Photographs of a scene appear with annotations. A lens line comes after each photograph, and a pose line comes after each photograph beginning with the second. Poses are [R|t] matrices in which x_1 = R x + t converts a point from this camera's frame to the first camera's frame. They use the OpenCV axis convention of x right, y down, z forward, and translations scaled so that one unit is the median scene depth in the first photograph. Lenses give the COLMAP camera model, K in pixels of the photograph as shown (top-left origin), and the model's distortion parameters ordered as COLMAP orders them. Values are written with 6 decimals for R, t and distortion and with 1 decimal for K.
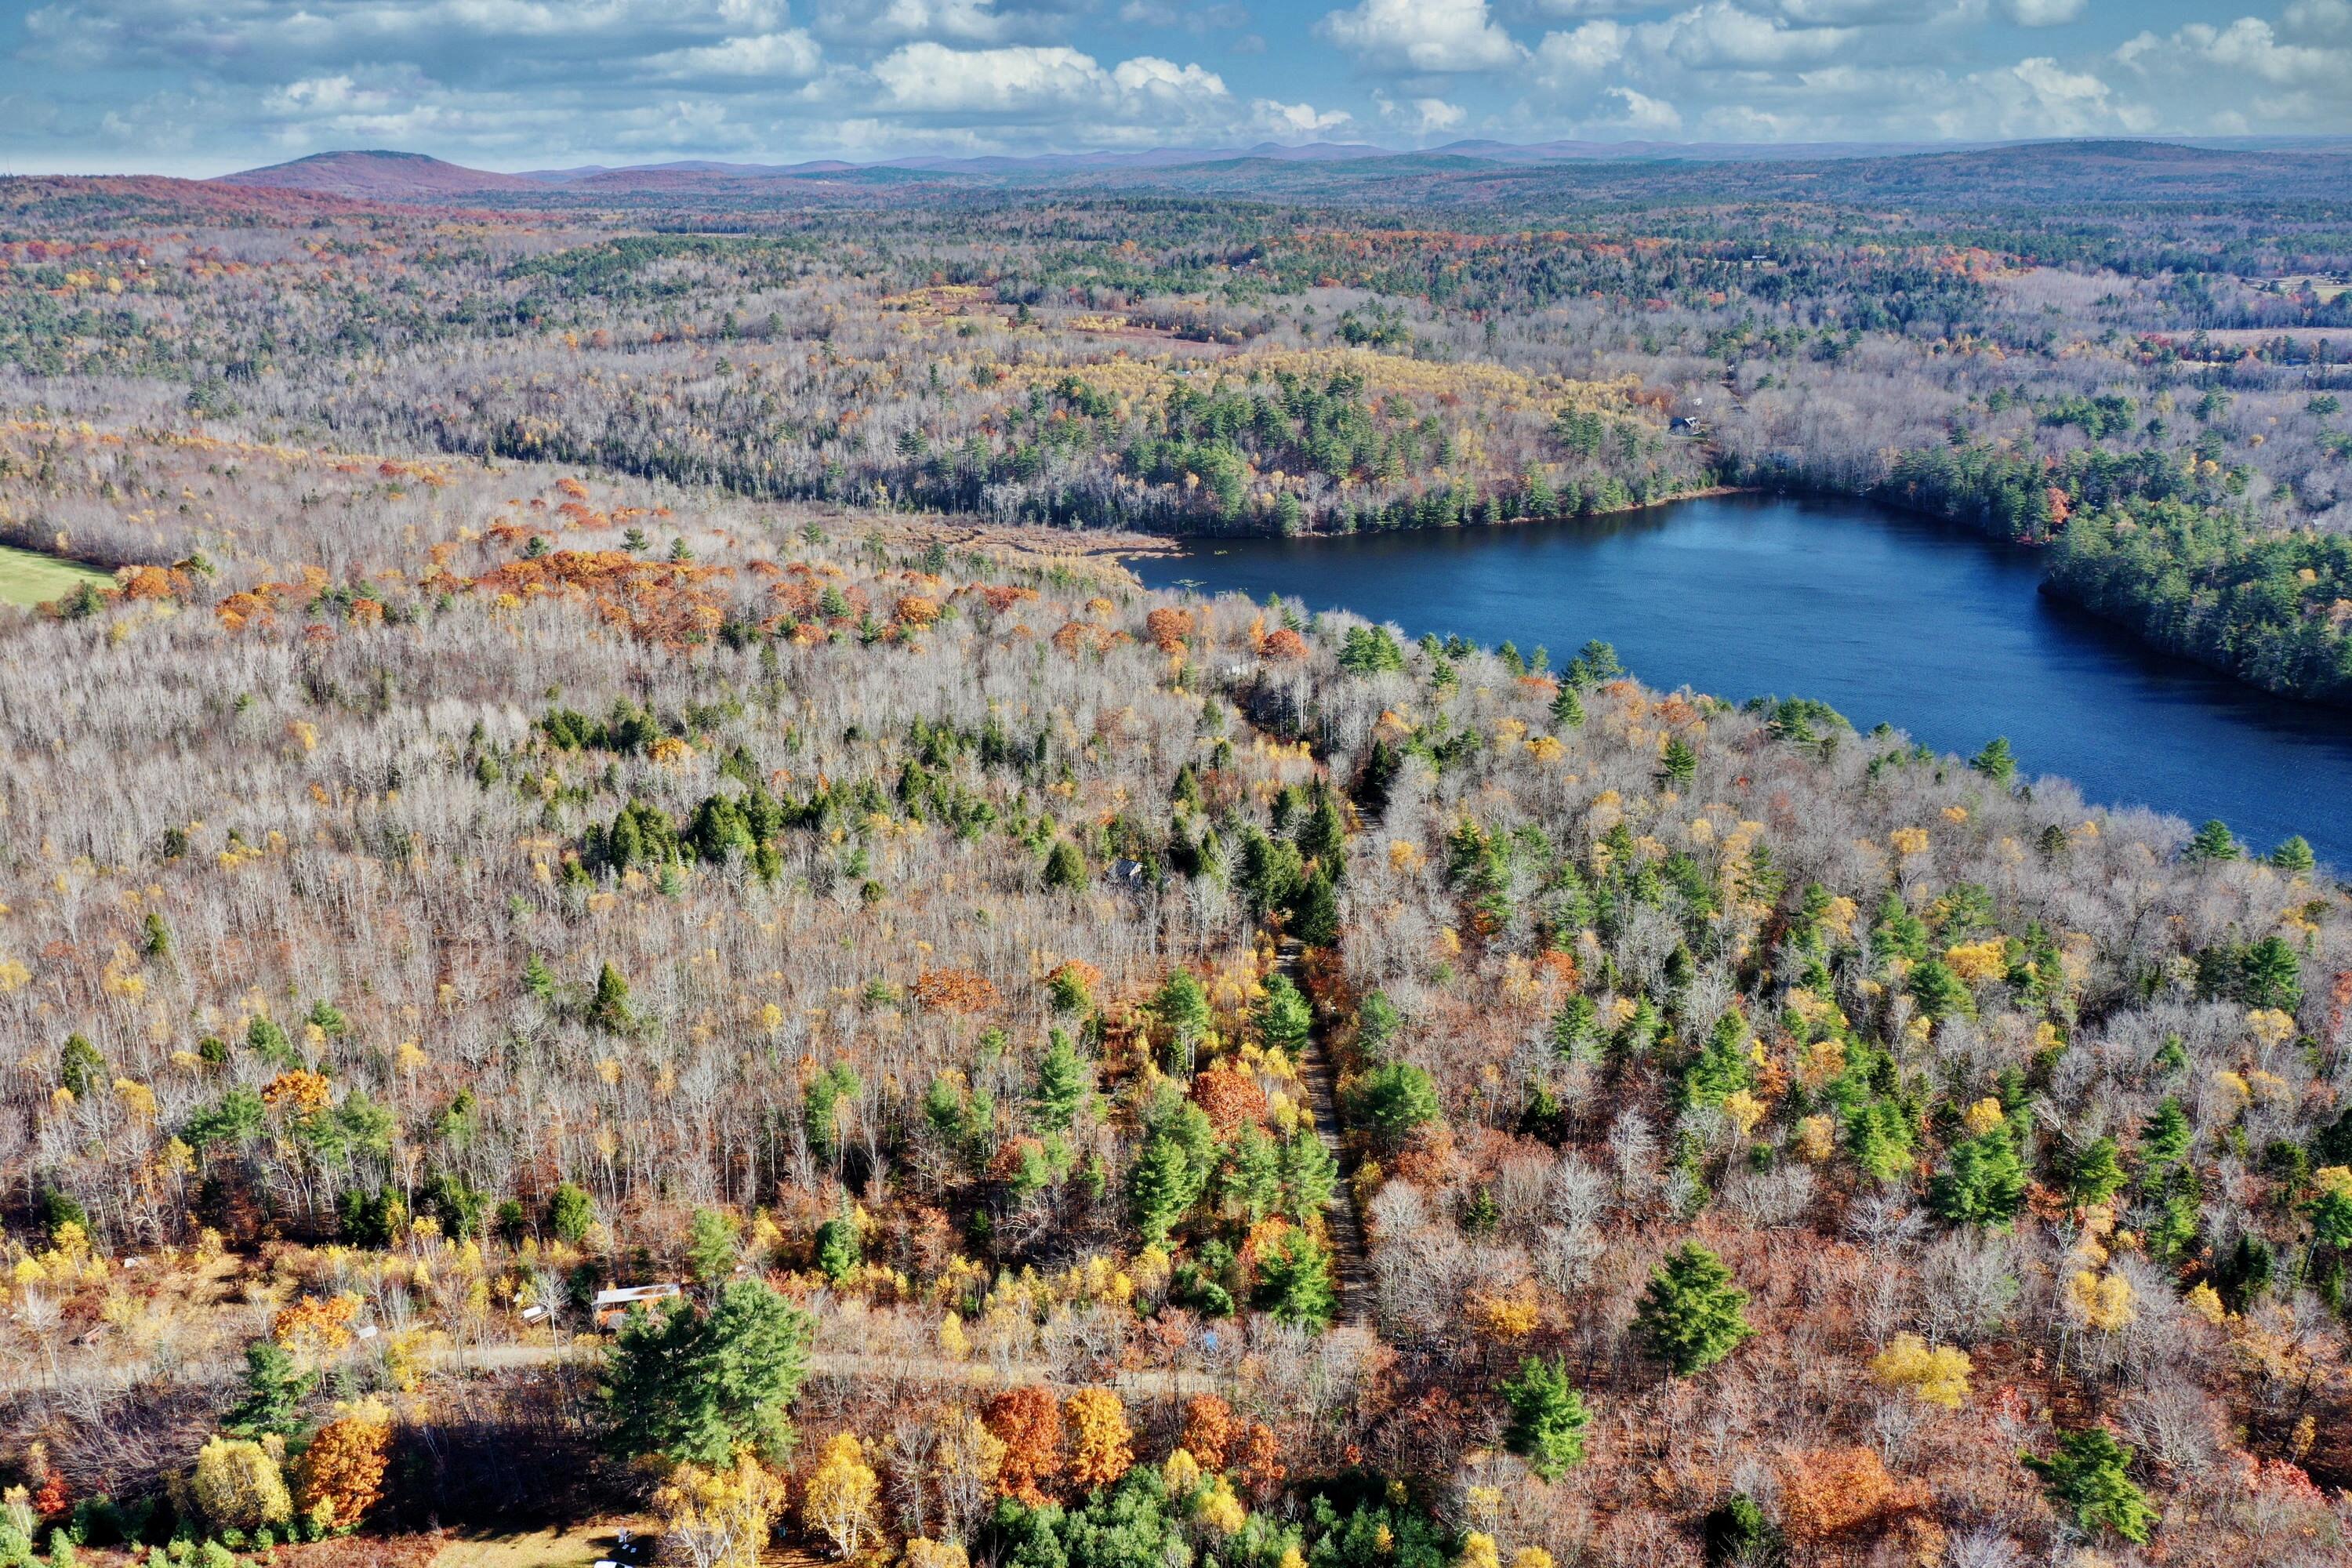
lens RADIAL K [[1846.7, 0, 1176.0], [0, 1846.7, 784.0], [0, 0, 1]] dist [-0.003243, 0.003159]
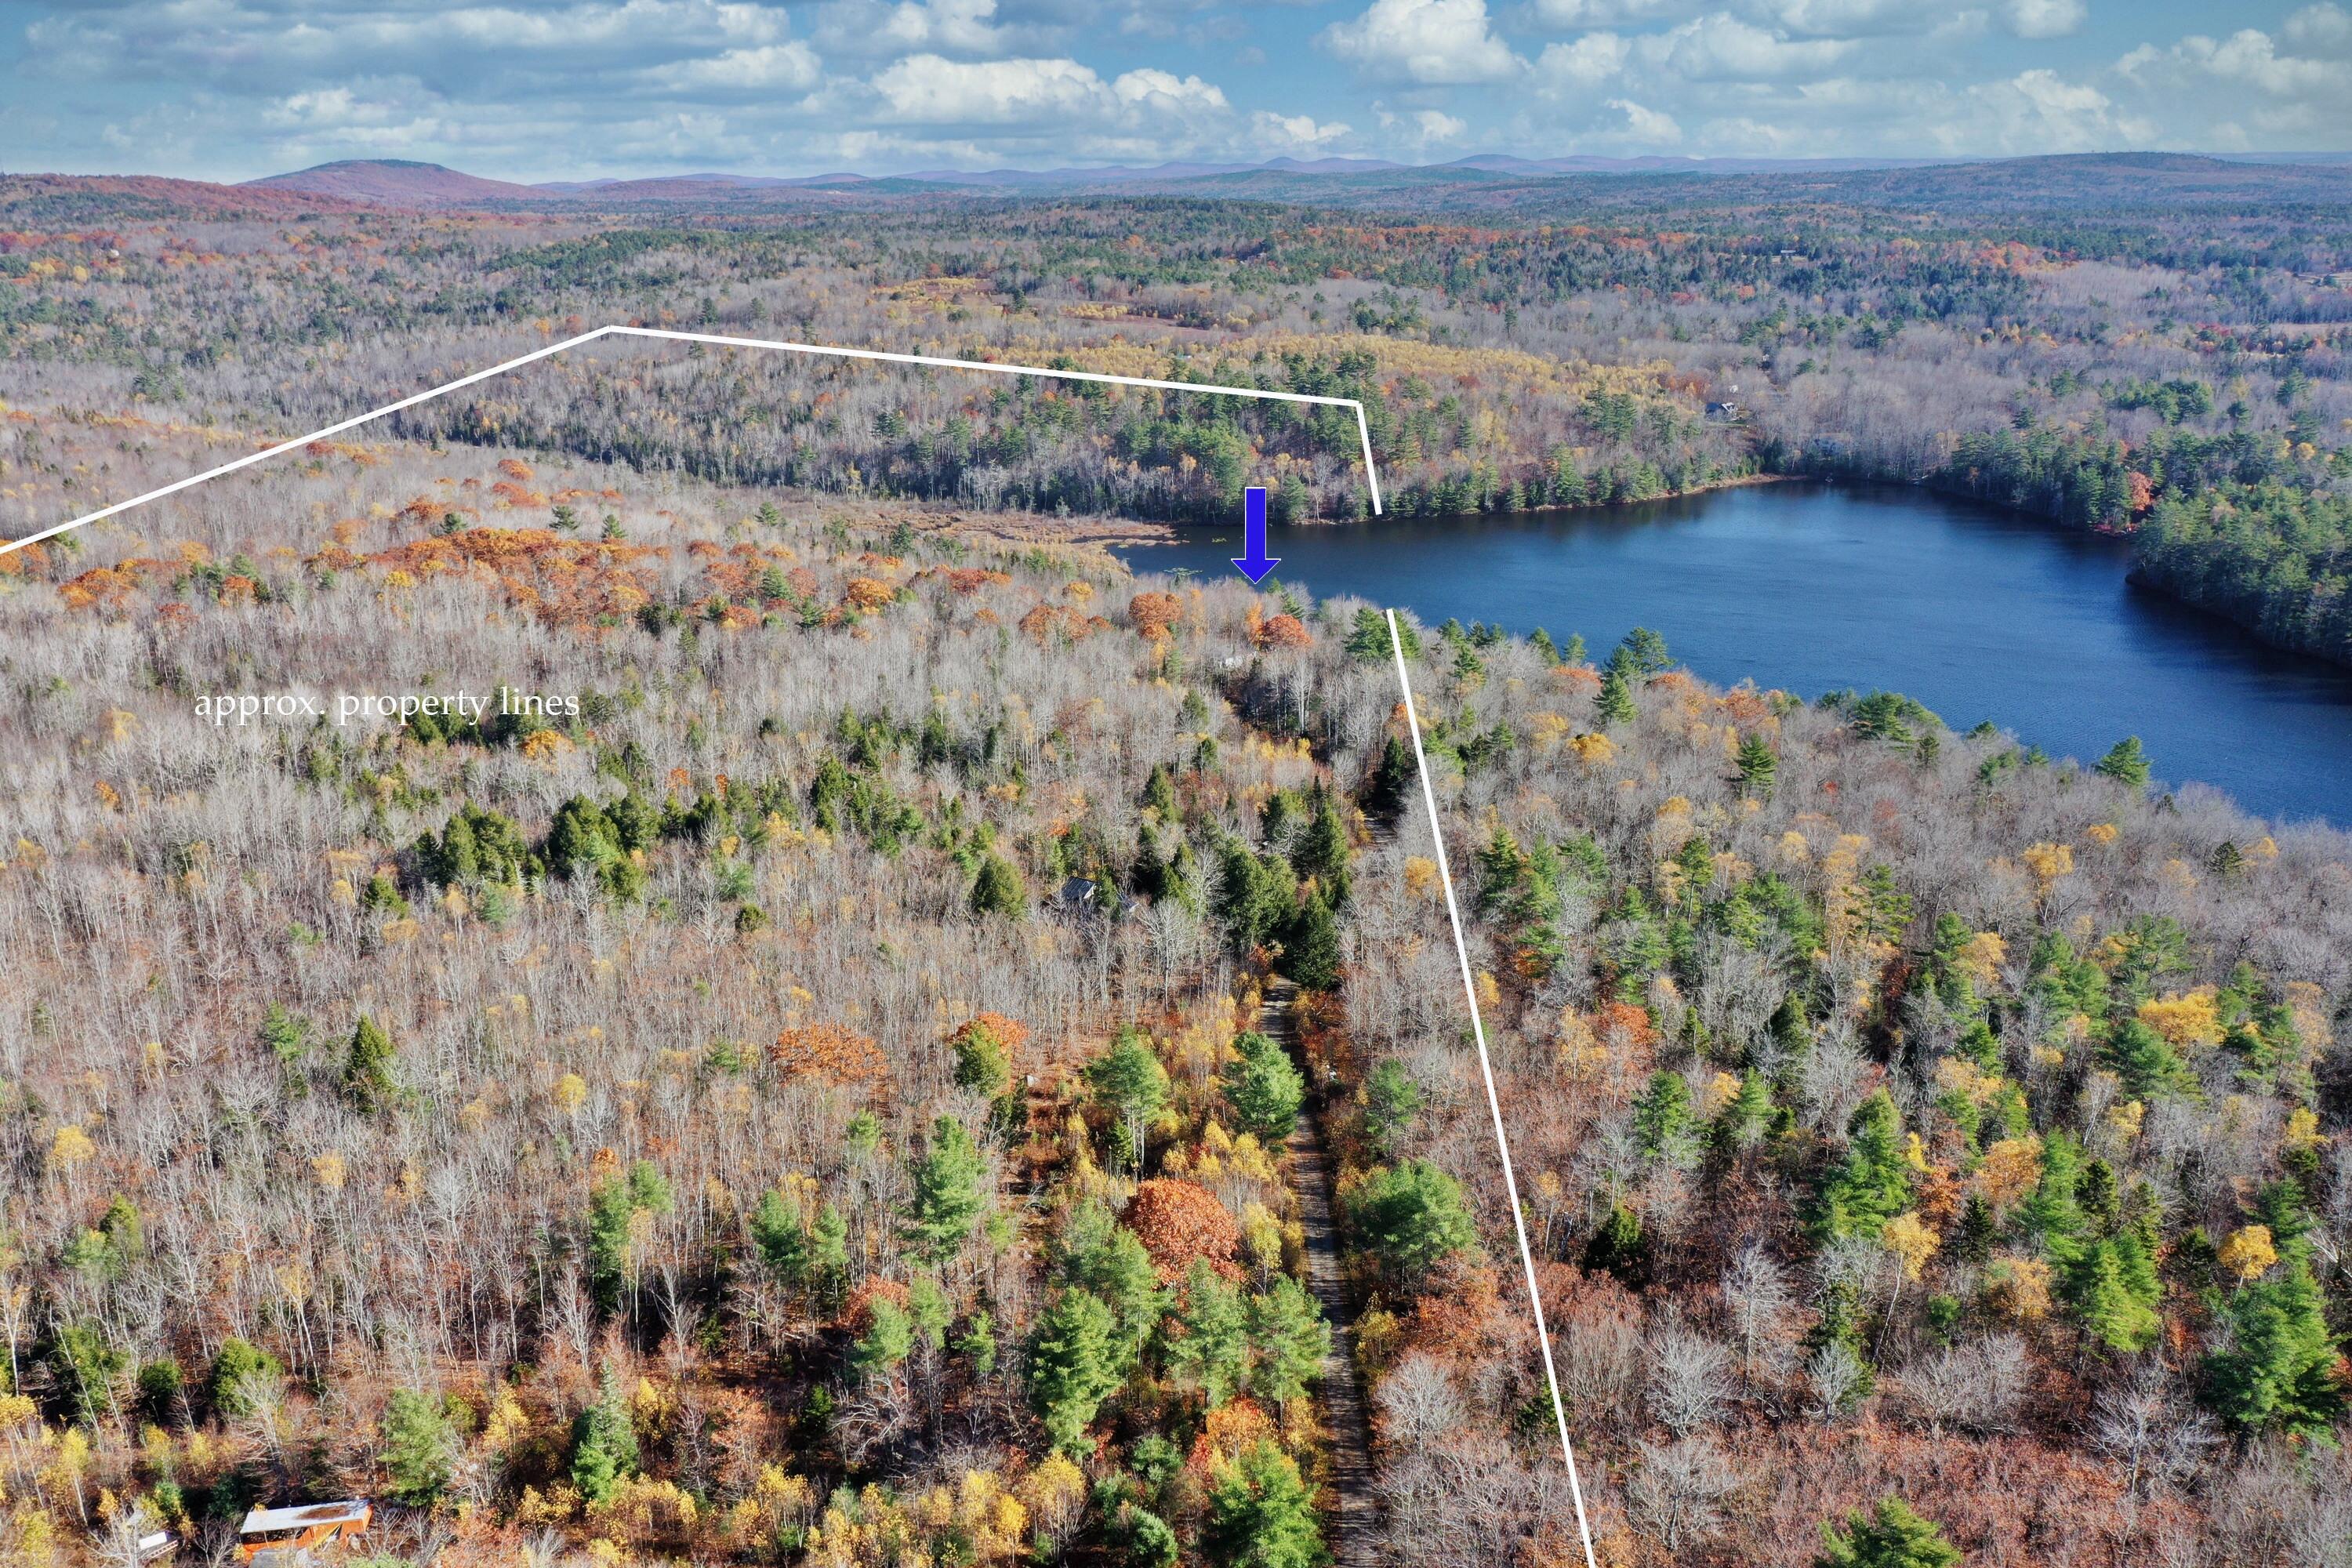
lens RADIAL K [[1846.7, 0, 1176.0], [0, 1846.7, 784.0], [0, 0, 1]] dist [-0.003243, 0.003159]
pose [[0.999971, 0.004399, -0.006219, 0.008724], [-0.004447, 0.999961, -0.007650, 0.002306], [0.006185, 0.007678, 0.999951, 0.082610]]
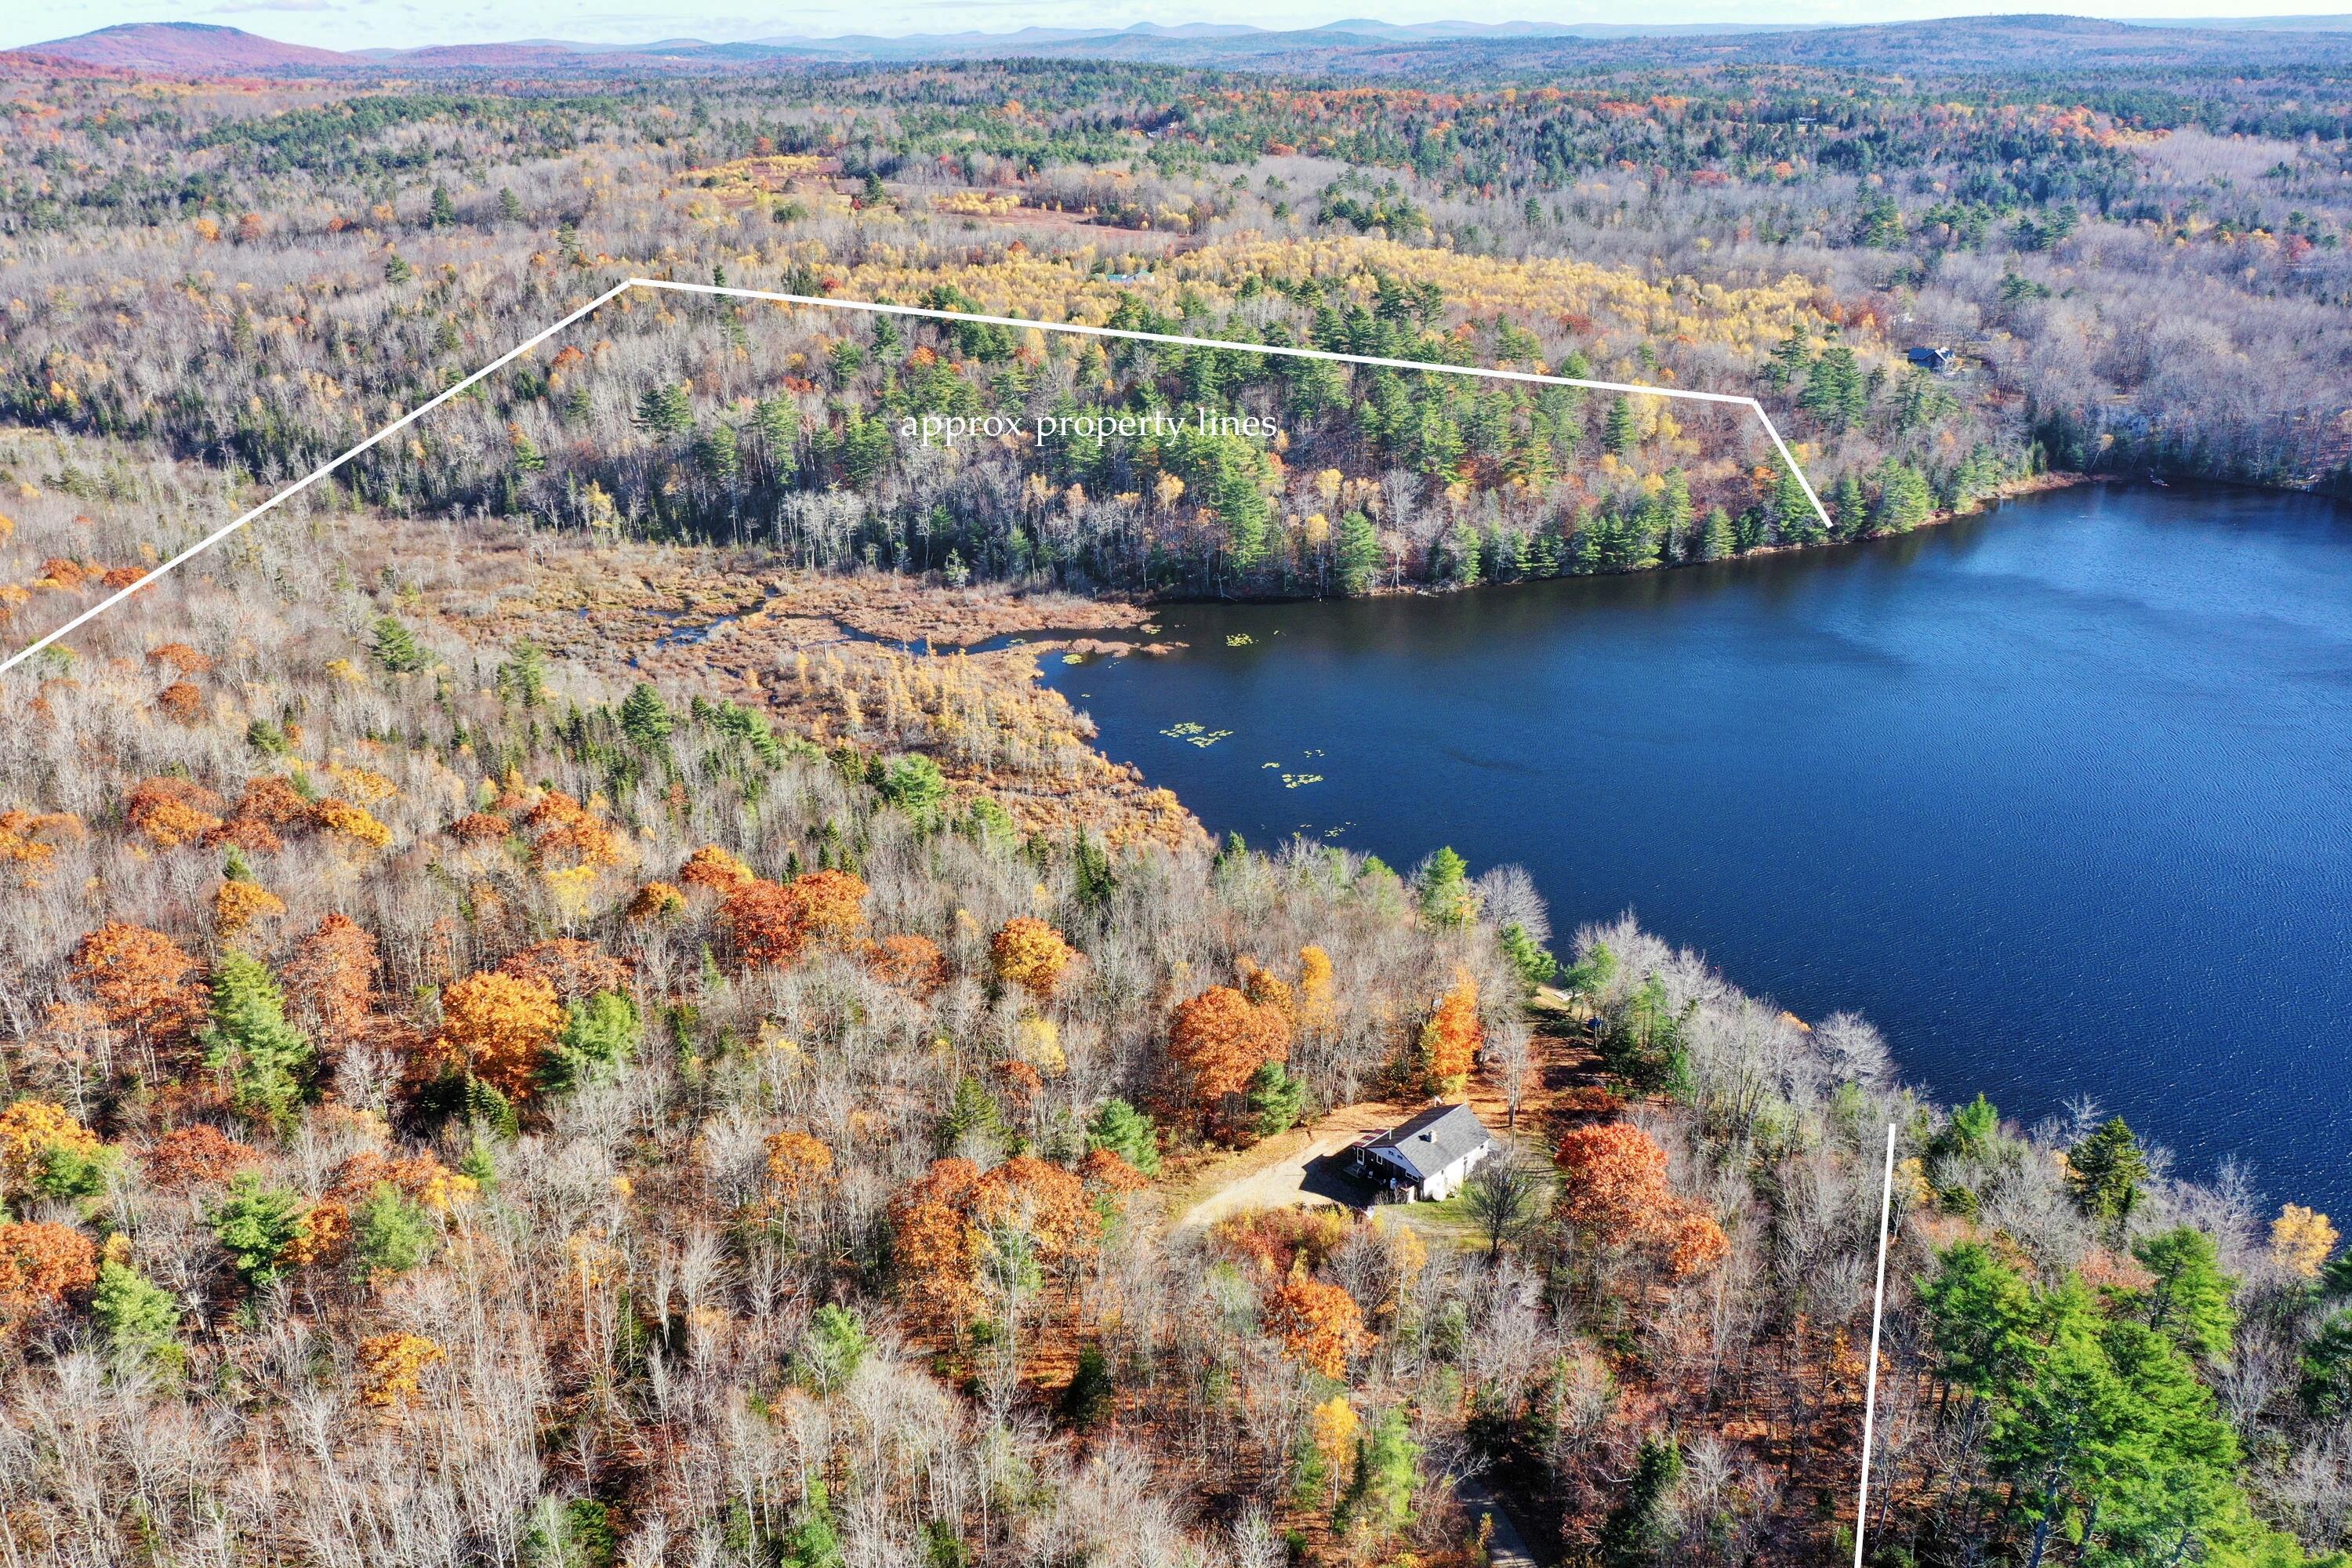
lens RADIAL K [[1841.0, 0, 1176.0], [0, 1841.0, 784.0], [0, 0, 1]] dist [-0.005450, 0.003963]
pose [[0.997943, -0.021898, 0.060252, -0.024178], [0.018424, 0.998168, 0.057631, -0.109621], [-0.061403, -0.056403, 0.996518, 0.462259]]
